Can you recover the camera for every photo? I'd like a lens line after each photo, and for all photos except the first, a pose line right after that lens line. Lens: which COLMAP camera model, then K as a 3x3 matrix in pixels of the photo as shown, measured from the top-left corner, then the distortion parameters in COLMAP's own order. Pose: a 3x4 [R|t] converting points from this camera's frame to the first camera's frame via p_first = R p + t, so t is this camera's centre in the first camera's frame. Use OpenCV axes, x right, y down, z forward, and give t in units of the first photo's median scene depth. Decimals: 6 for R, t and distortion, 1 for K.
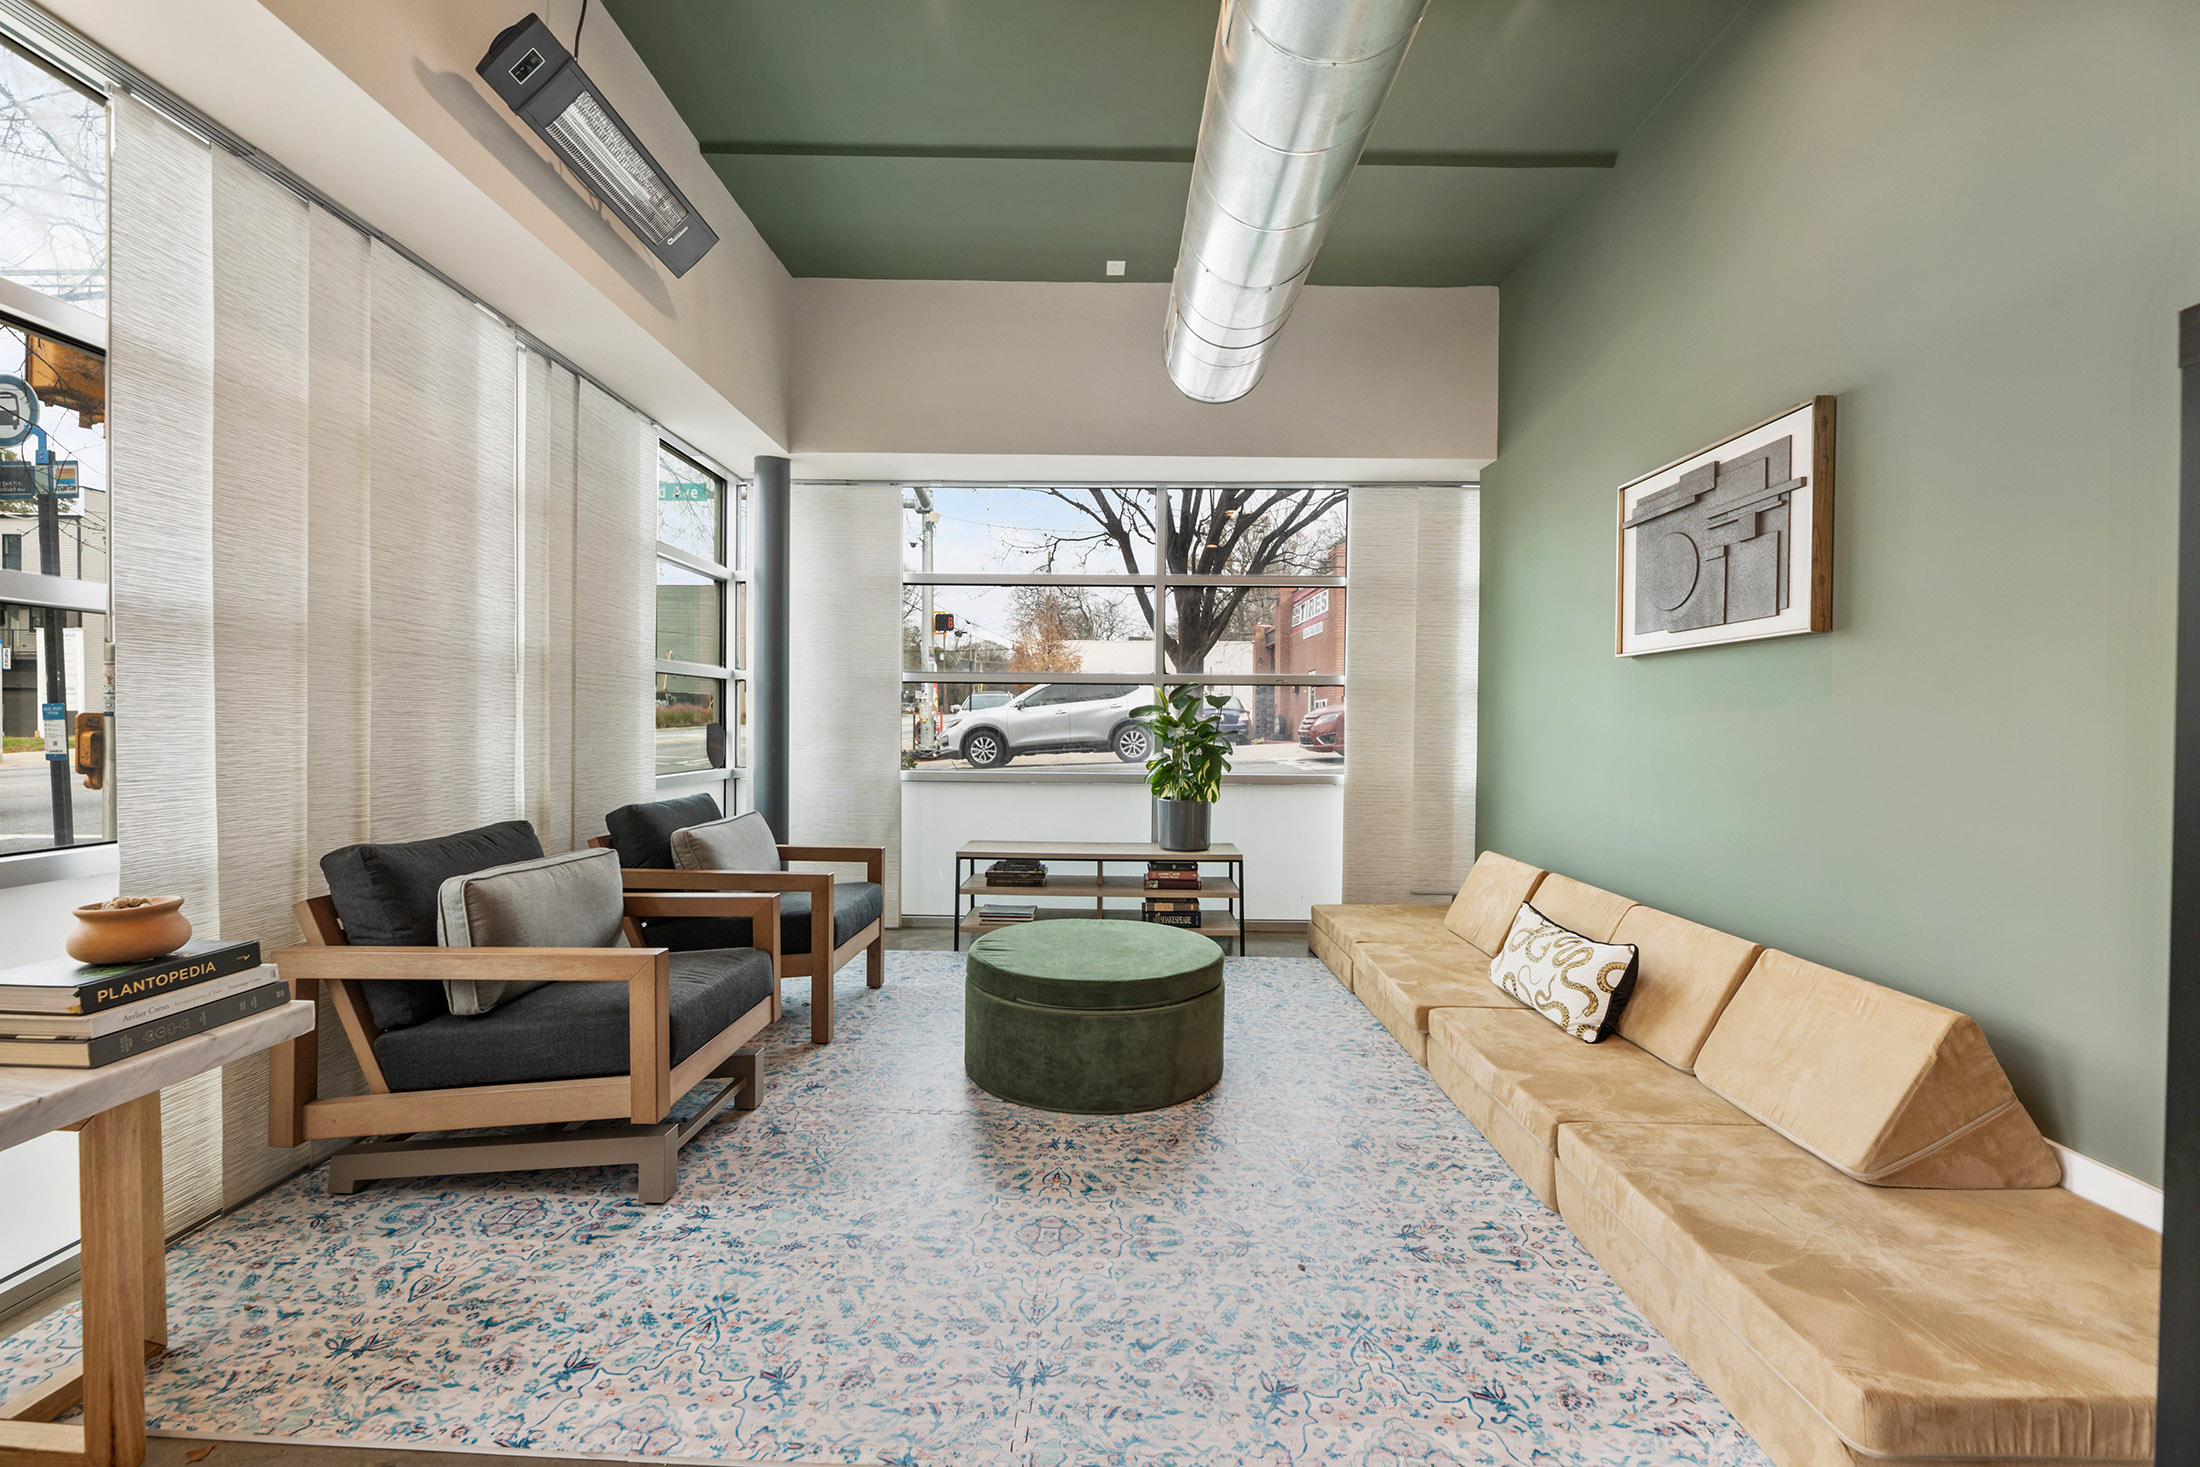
lens RADIAL K [[897.0, 0, 1096.3], [0, 897.0, 734.7], [0, 0, 1]] dist [-0.001642, 0.001289]
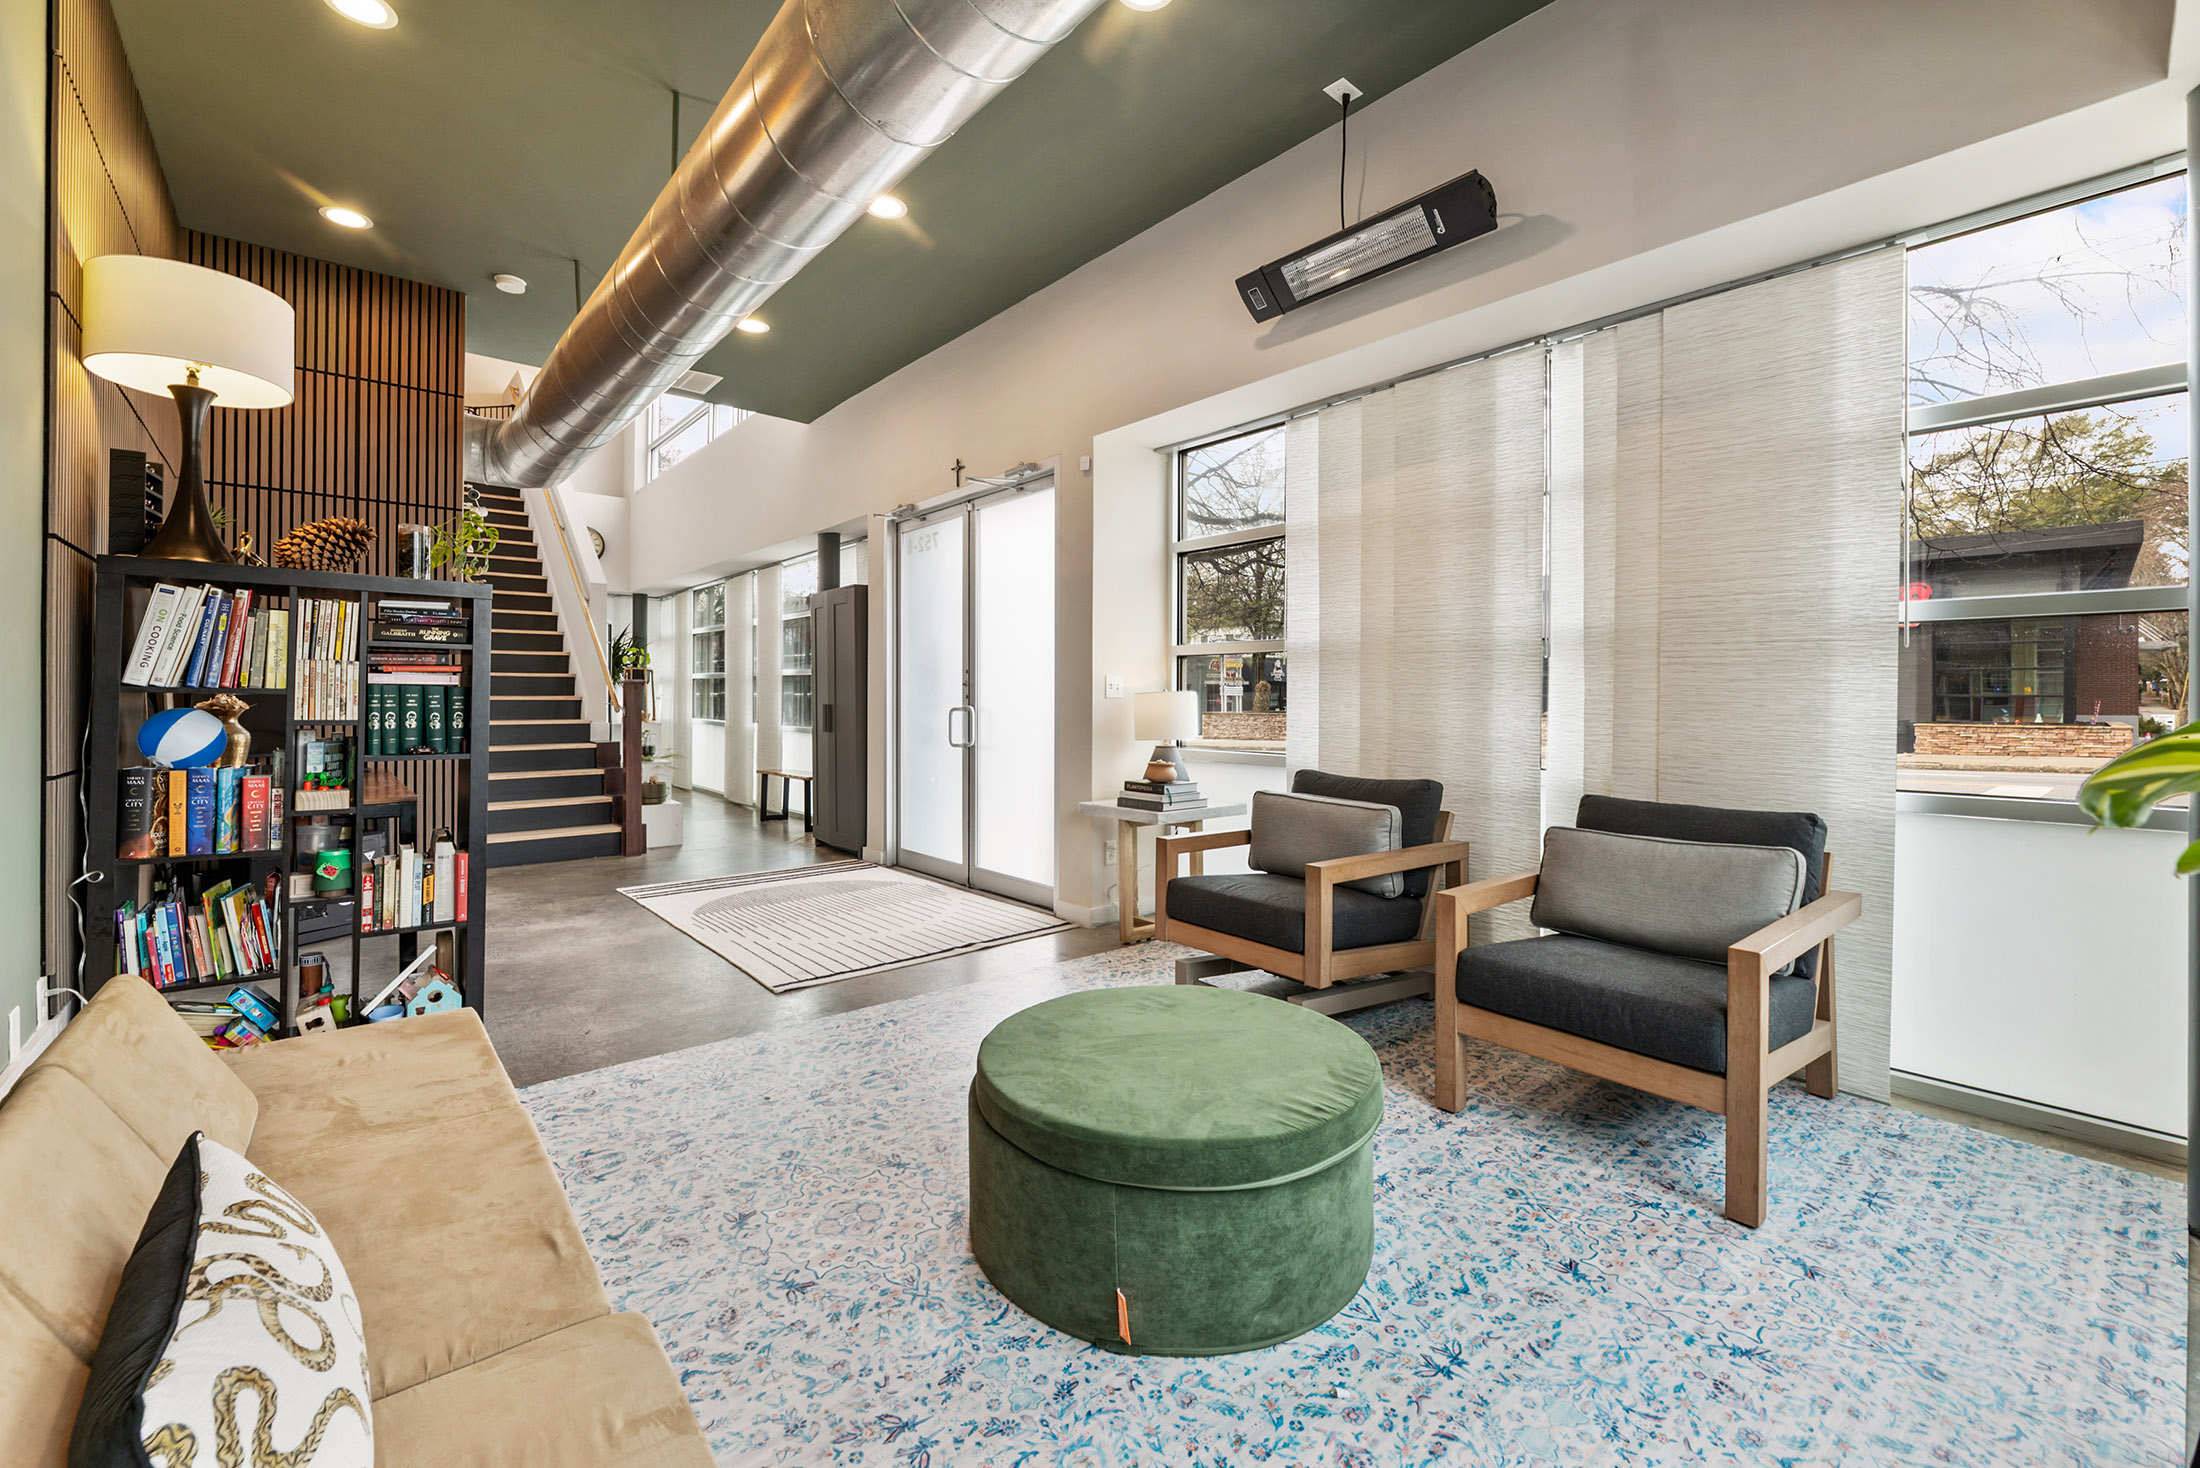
lens RADIAL K [[916.5, 0, 1091.6], [0, 916.5, 700.9], [0, 0, 1]] dist [-0.000253, -0.000201]
pose [[-0.753996, -0.006616, -0.656846, 0.390152], [-0.018019, 0.999781, 0.010613, -0.013569], [0.656632, 0.019838, -0.753950, 1.188091]]
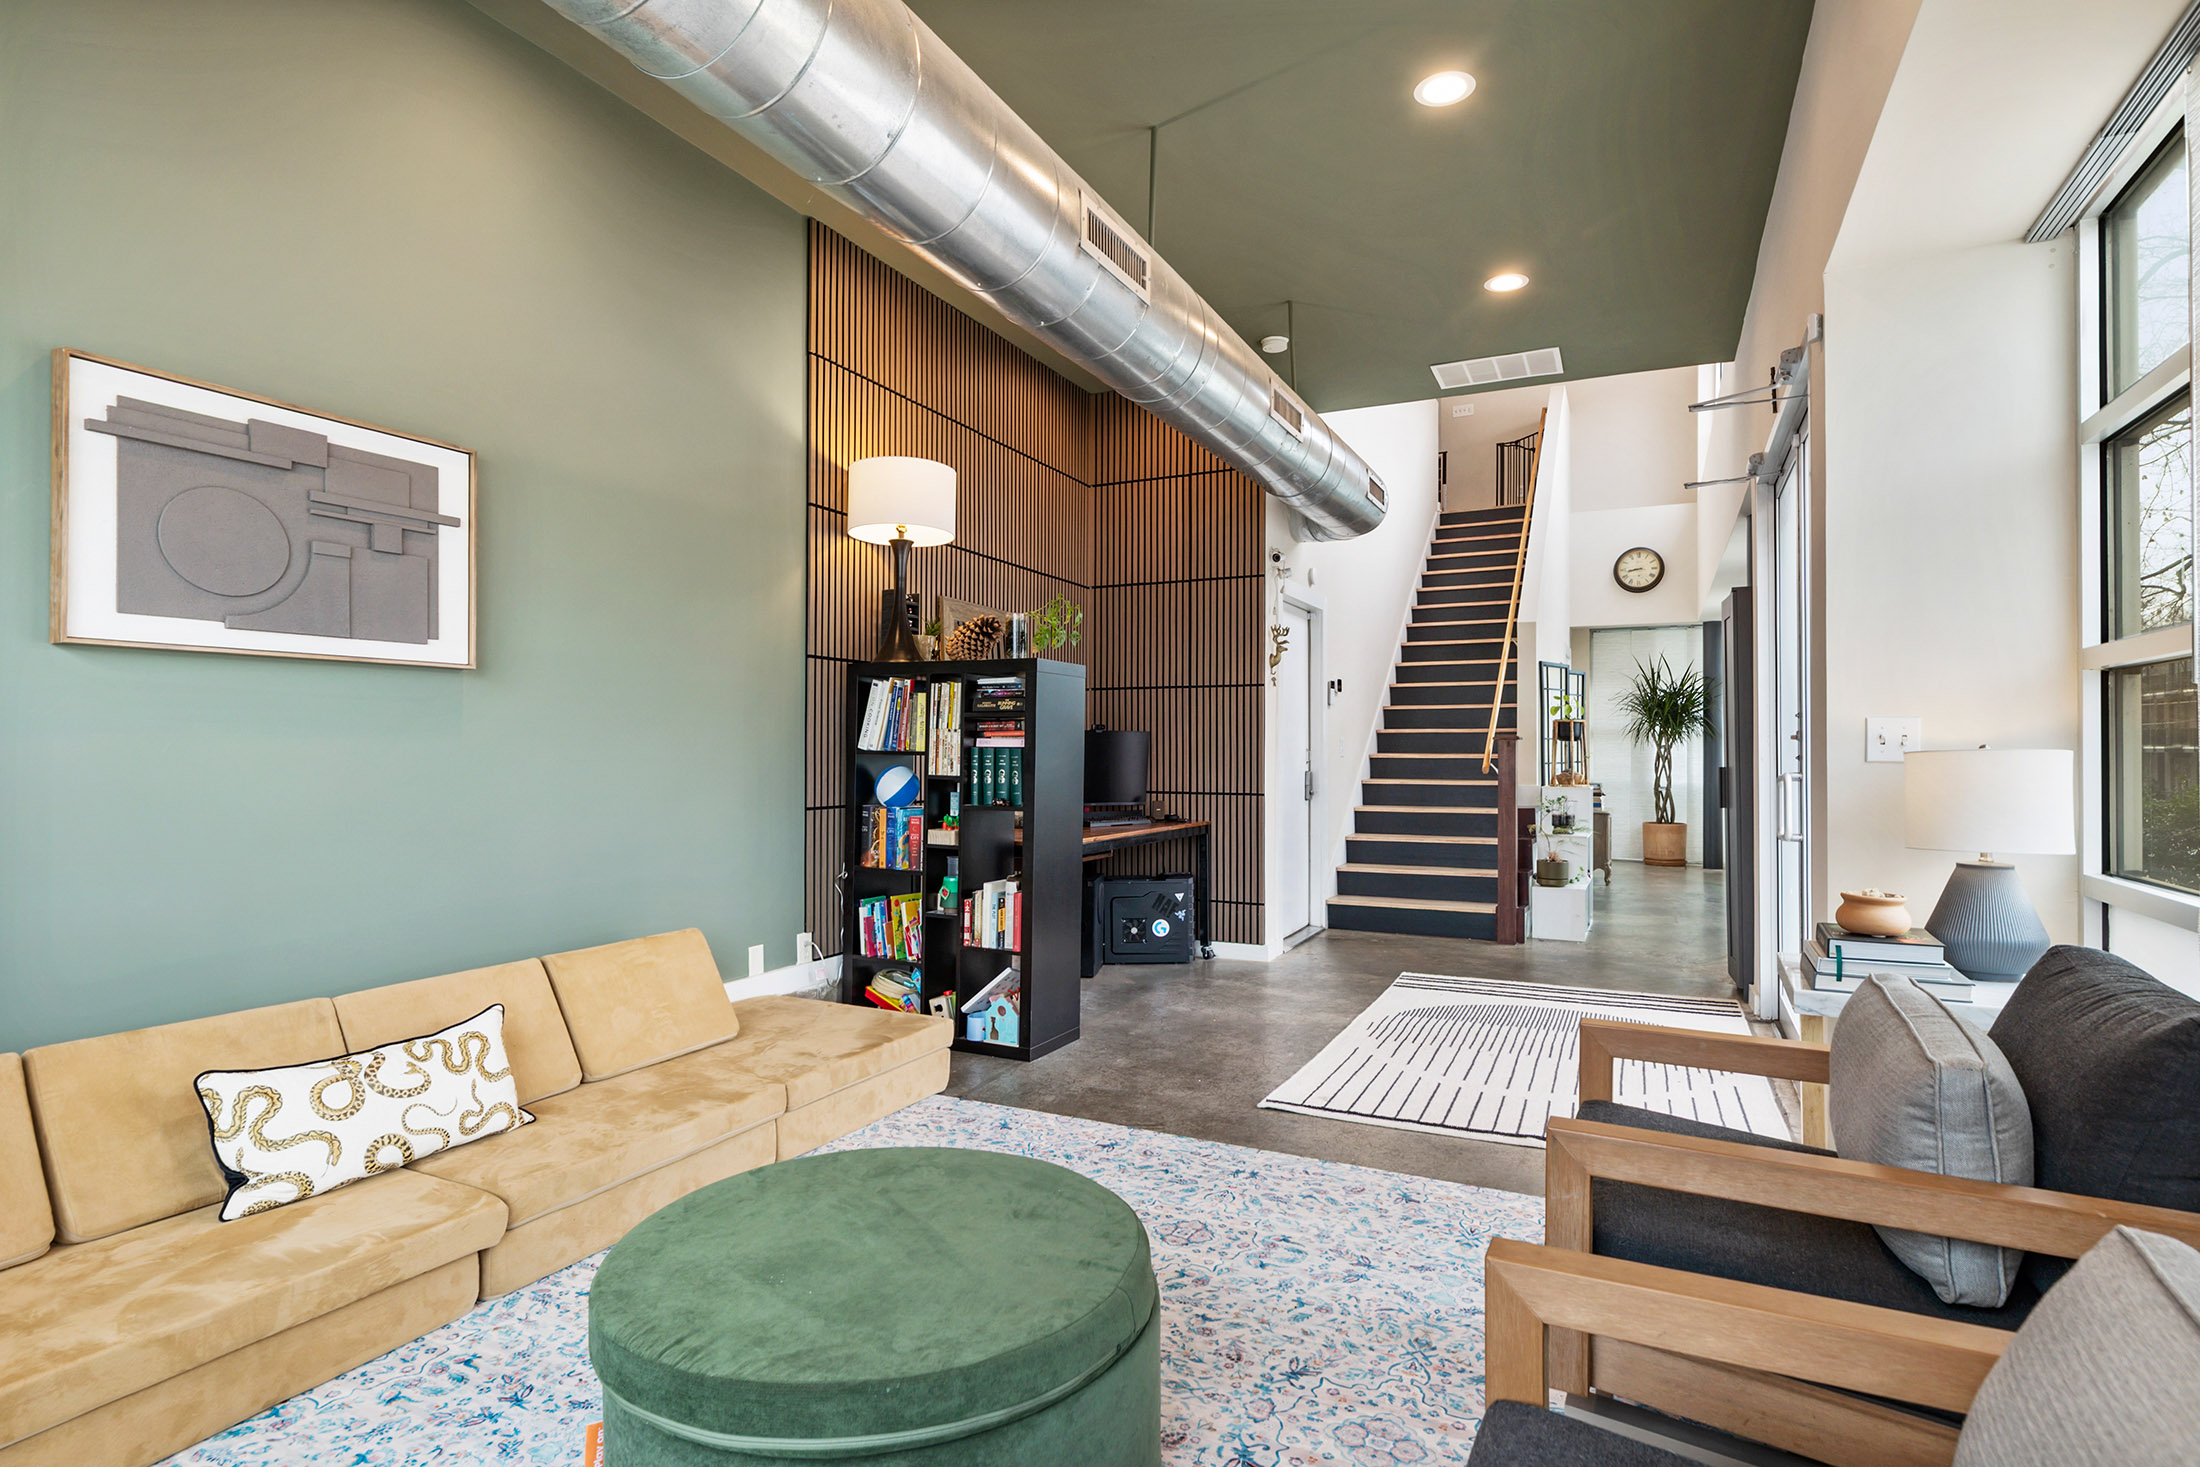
lens RADIAL K [[1132.6, 0, 1093.0], [0, 1132.6, 737.1], [0, 0, 1]] dist [0.000749, -0.000238]
pose [[-0.897936, -0.001627, 0.440123, -0.297872], [0.001053, 0.999982, 0.005846, -0.025836], [-0.440125, 0.005712, -0.897918, 1.218525]]
